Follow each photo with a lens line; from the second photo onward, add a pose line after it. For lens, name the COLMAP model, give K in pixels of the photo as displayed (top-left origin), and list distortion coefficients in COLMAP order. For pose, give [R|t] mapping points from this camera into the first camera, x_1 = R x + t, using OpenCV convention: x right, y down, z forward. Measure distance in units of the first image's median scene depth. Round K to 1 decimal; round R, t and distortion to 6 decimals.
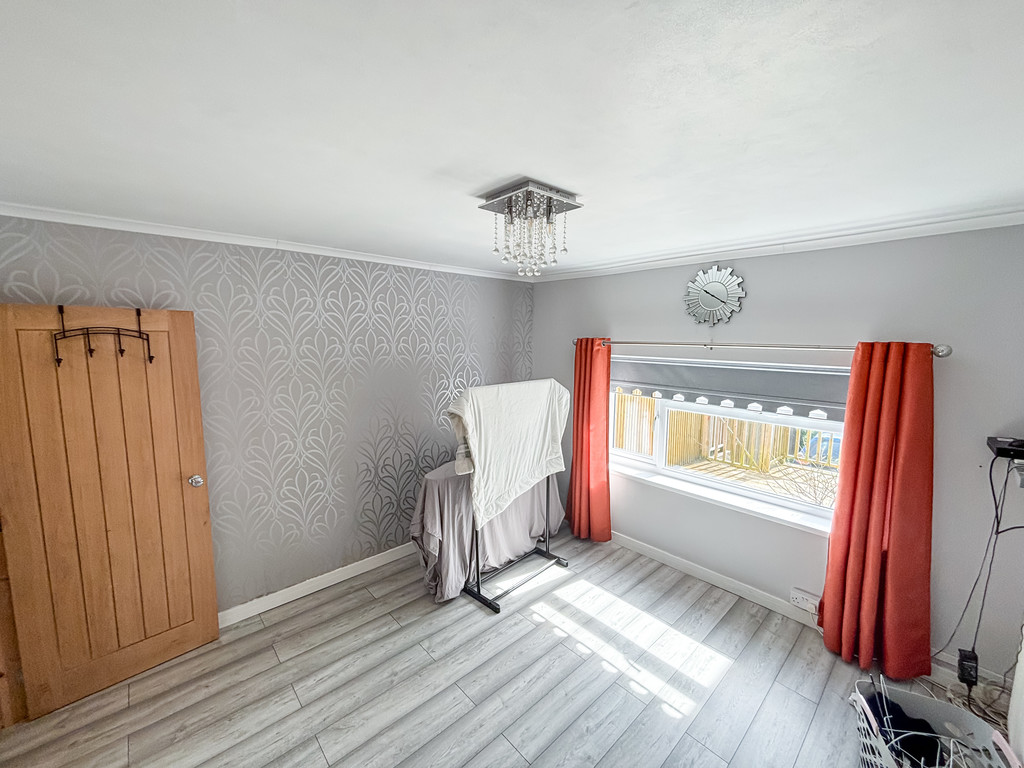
lens RADIAL K [[413.3, 0, 516.1], [0, 413.3, 384.6], [0, 0, 1]] dist [-0.002046, -0.000110]
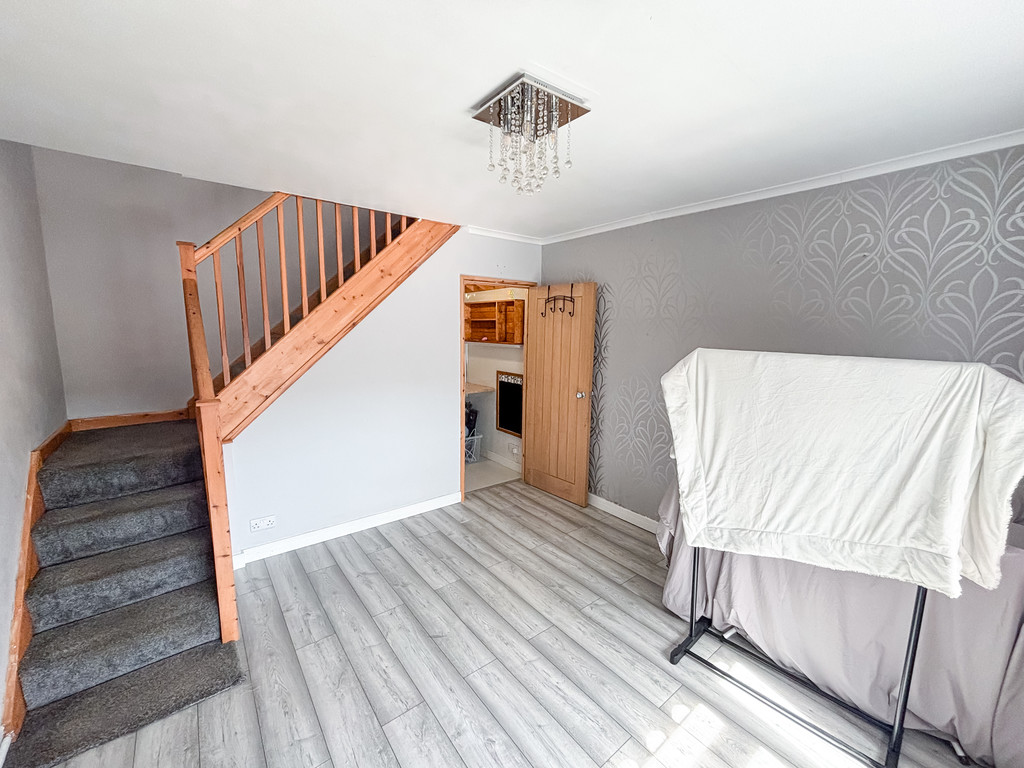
lens RADIAL K [[413.3, 0, 512.0], [0, 413.3, 379.8], [0, 0, 1]] dist [-0.002046, -0.000110]
pose [[-0.070000, 0.127282, -0.989393, 0.748097], [-0.137400, 0.981143, 0.135942, 0.005523], [0.988039, 0.145459, -0.051191, 0.816394]]
